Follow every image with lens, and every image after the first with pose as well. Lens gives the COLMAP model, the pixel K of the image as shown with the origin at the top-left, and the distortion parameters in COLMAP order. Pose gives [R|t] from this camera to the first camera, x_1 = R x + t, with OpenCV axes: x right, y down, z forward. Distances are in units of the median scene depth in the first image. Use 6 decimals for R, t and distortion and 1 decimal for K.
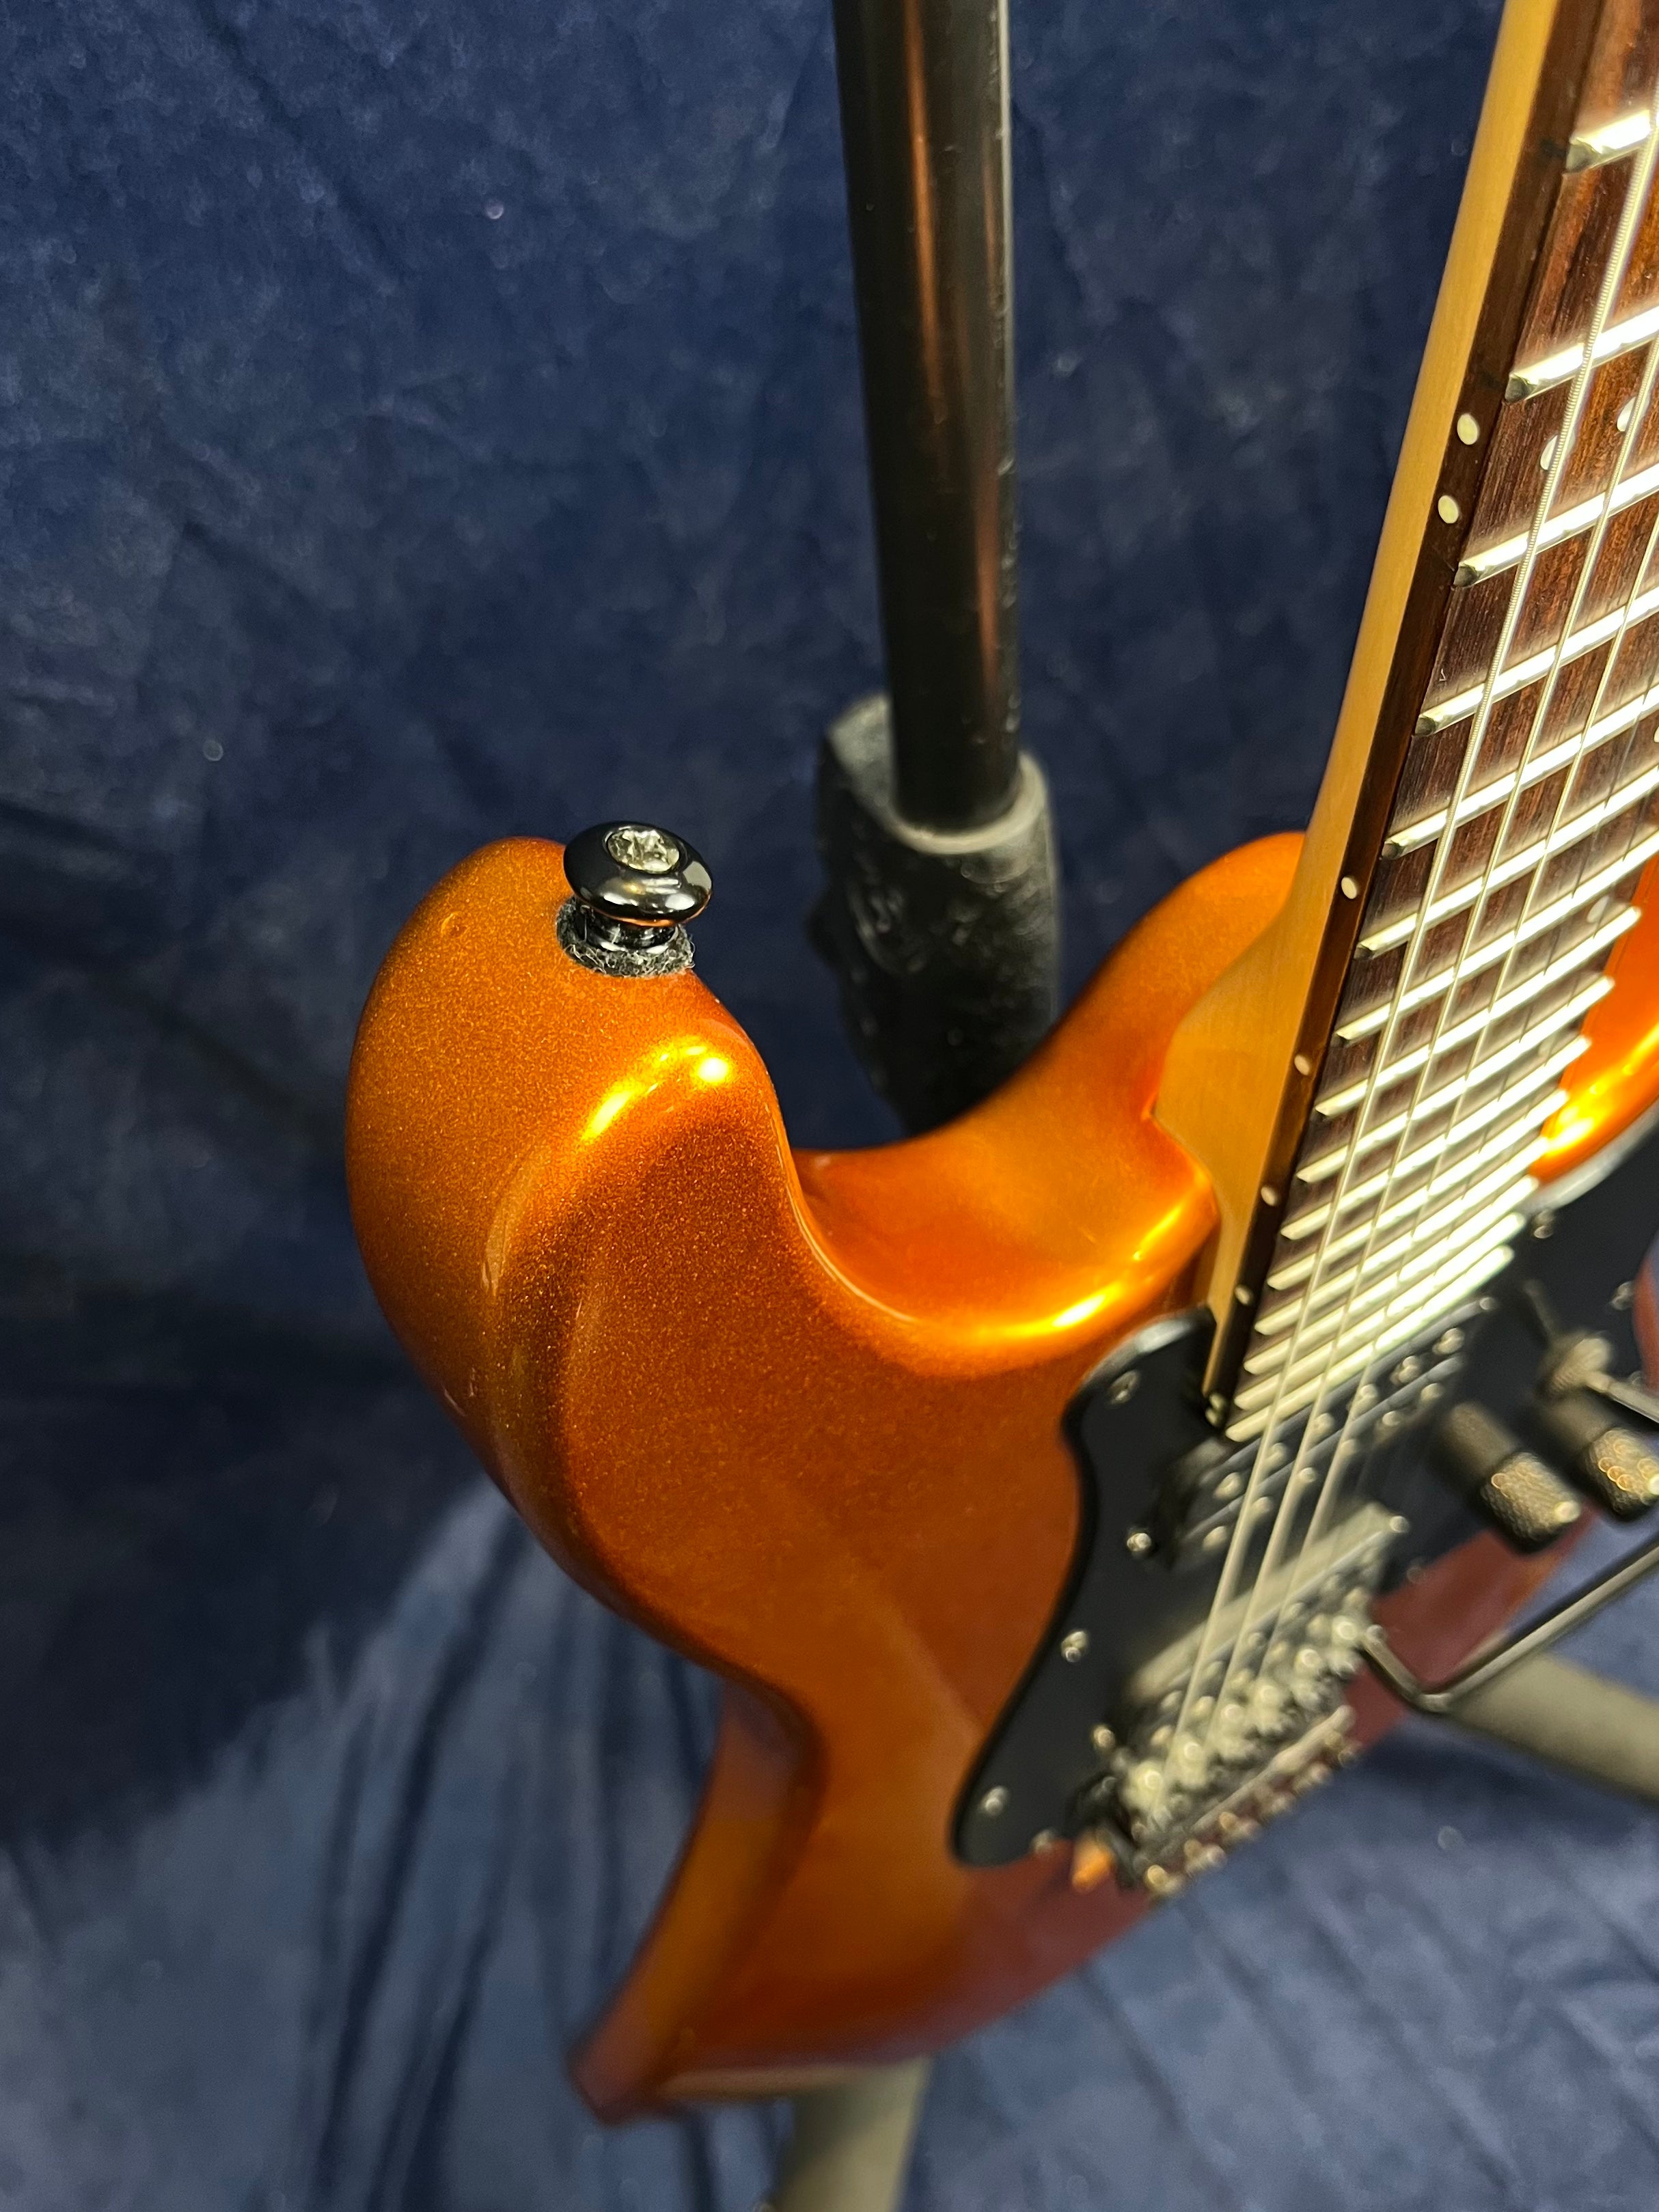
lens RADIAL K [[2165.3, 0, 764.6], [0, 2165.3, 1222.0], [0, 0, 1]] dist [0.012690, 0.000000]
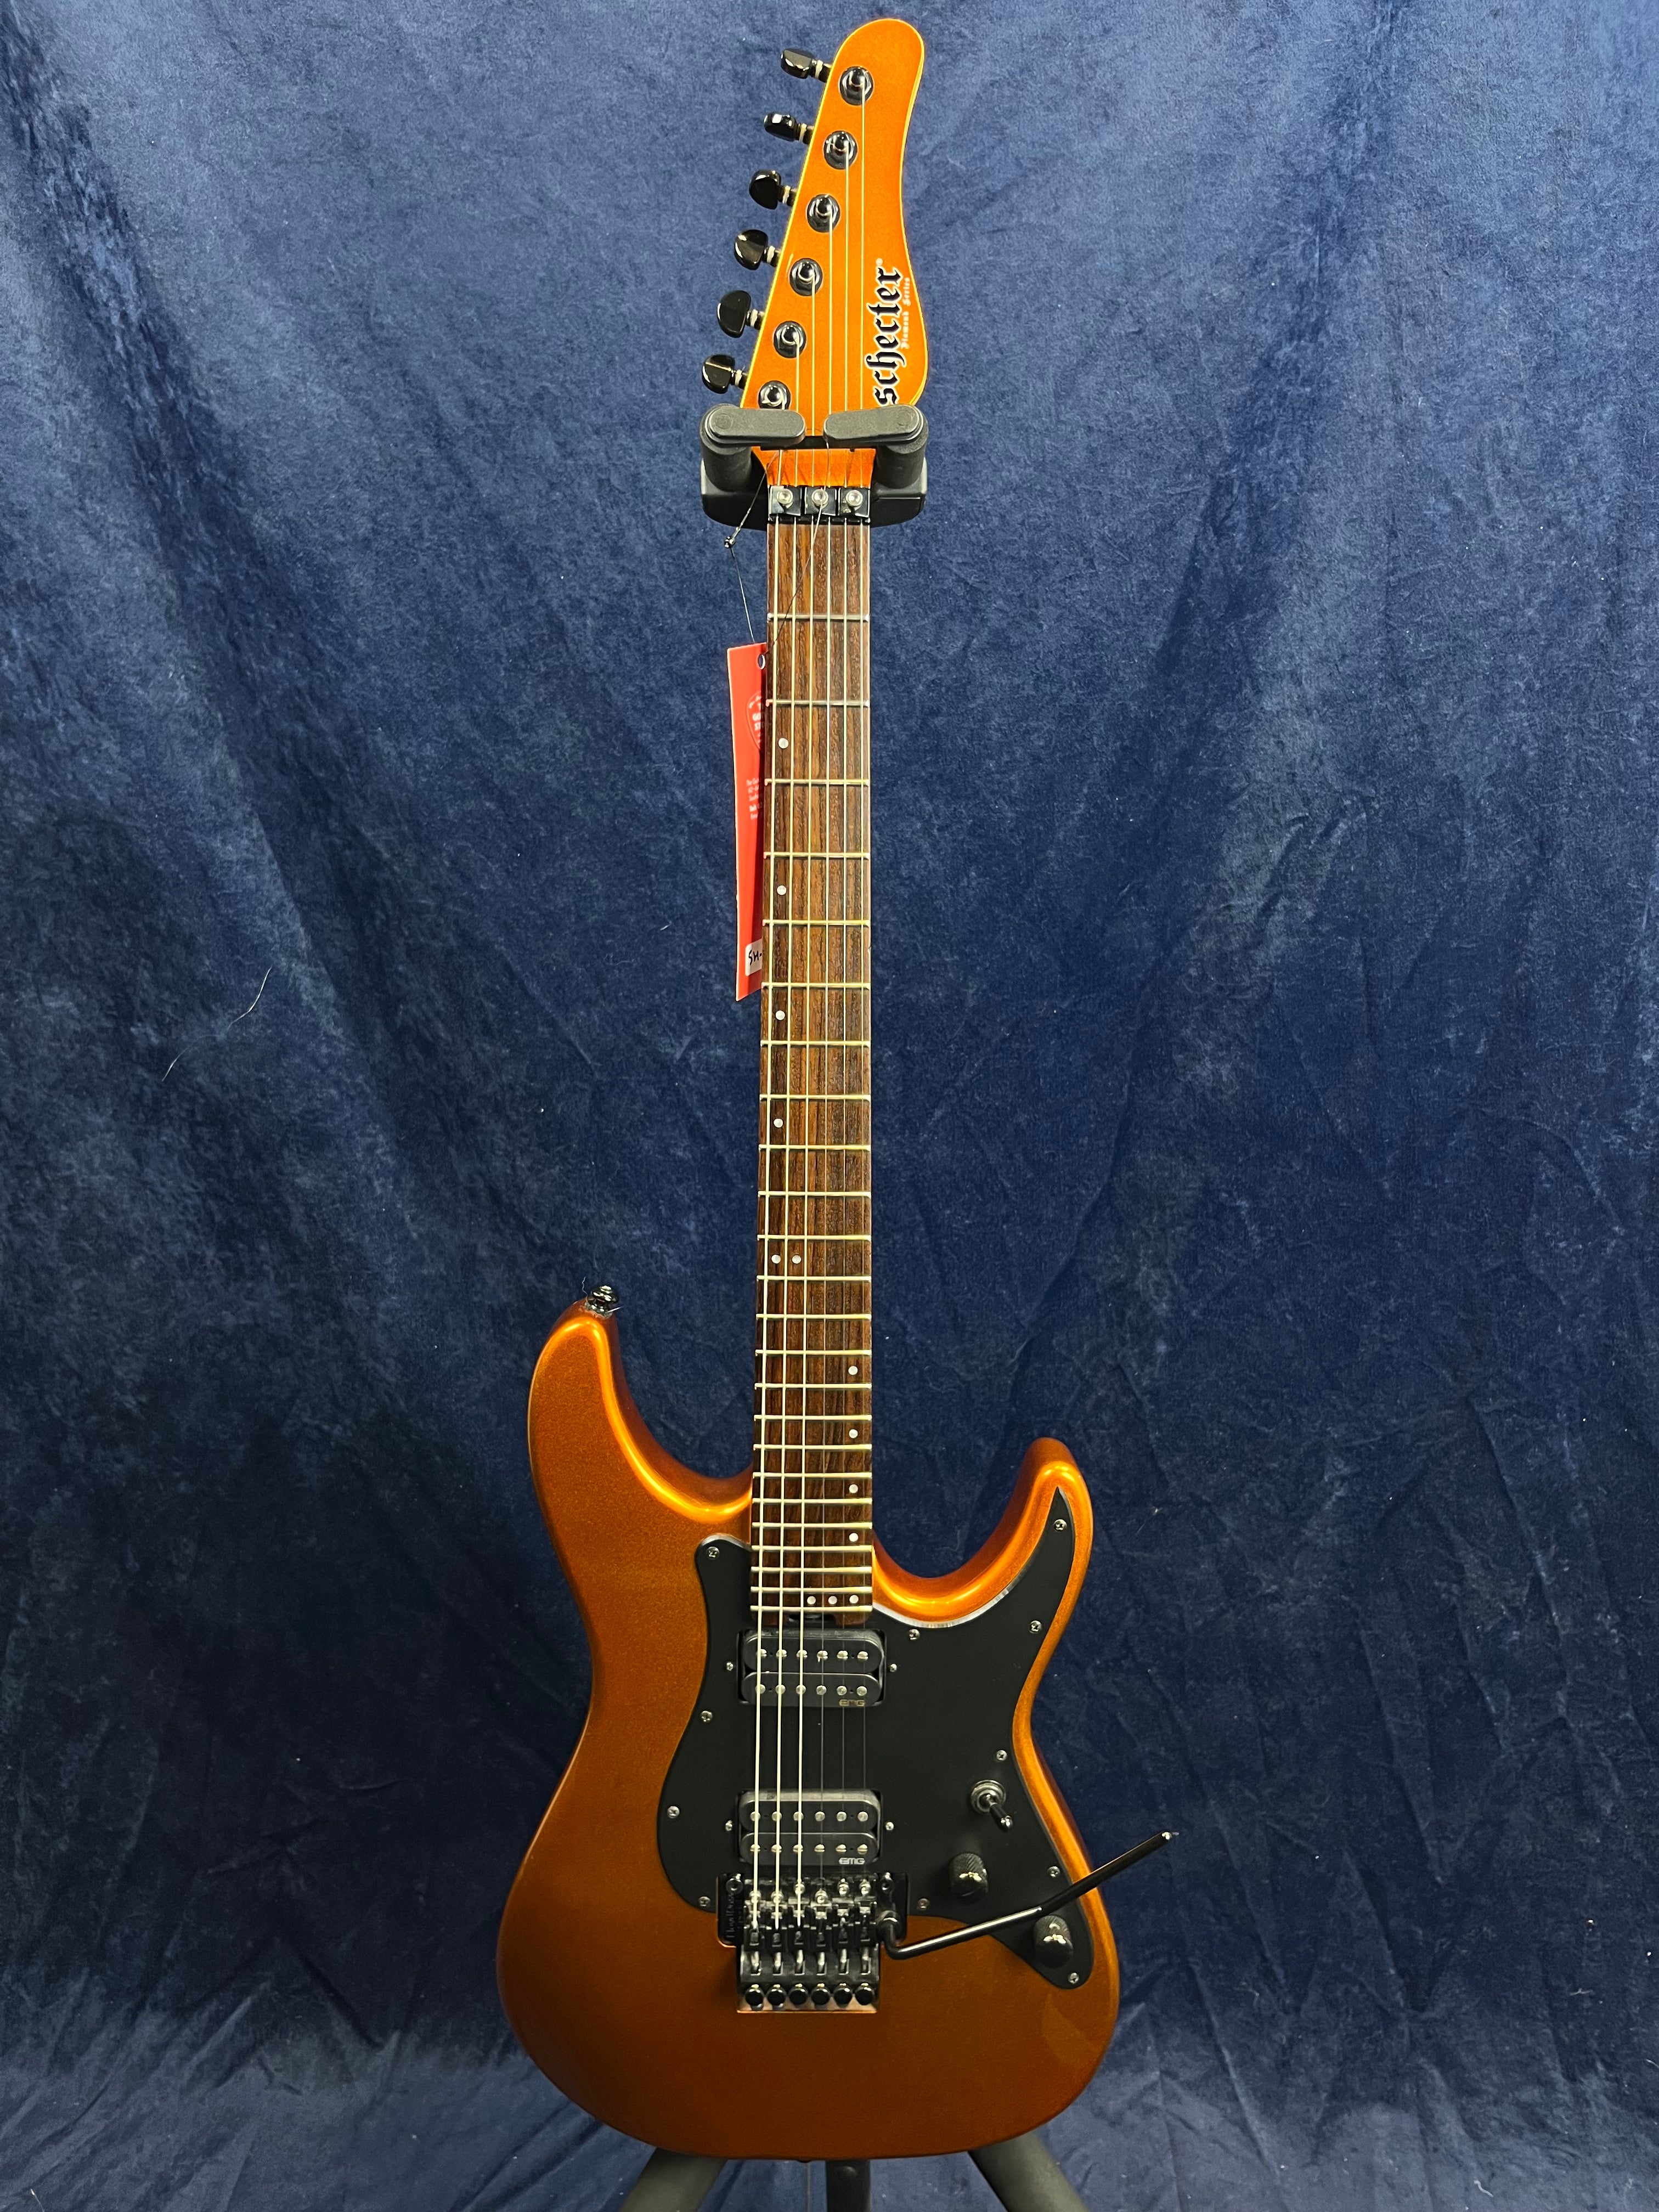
lens RADIAL K [[1701.7, 0, 839.2], [0, 1701.7, 1099.7], [0, 0, 1]] dist [0.049440, -0.085171]
pose [[0.823907, 0.177960, -0.538059, 0.901831], [-0.498030, 0.680434, -0.537564, 0.510617], [0.270449, 0.710873, 0.649244, -0.631083]]
